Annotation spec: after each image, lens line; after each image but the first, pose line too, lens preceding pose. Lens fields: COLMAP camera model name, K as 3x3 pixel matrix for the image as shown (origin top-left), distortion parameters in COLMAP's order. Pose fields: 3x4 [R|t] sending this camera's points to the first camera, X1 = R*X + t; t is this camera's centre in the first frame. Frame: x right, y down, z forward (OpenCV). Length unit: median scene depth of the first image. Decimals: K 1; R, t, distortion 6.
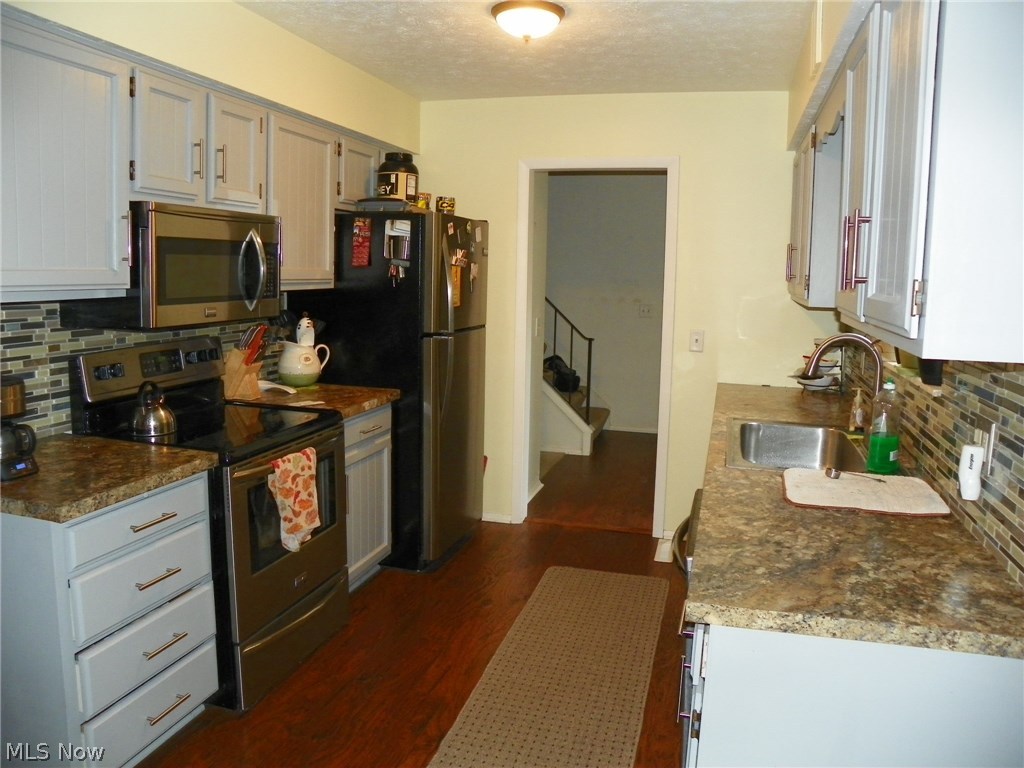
lens RADIAL K [[784.7, 0, 507.7], [0, 784.7, 380.7], [0, 0, 1]] dist [-0.109503, 0.029826]
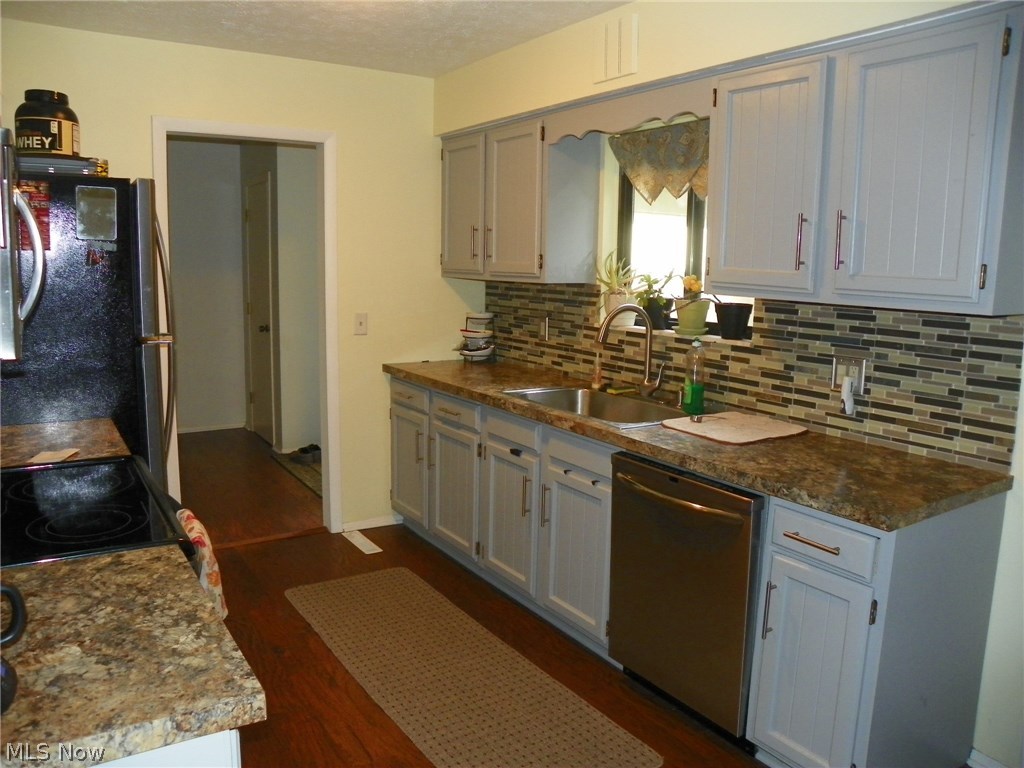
lens RADIAL K [[784.7, 0, 510.4], [0, 784.7, 382.0], [0, 0, 1]] dist [-0.109503, 0.029826]
pose [[0.652864, -0.126547, 0.746830, -0.408030], [0.103315, 0.991609, 0.077708, -0.038016], [-0.750397, 0.026426, 0.660459, 0.234549]]
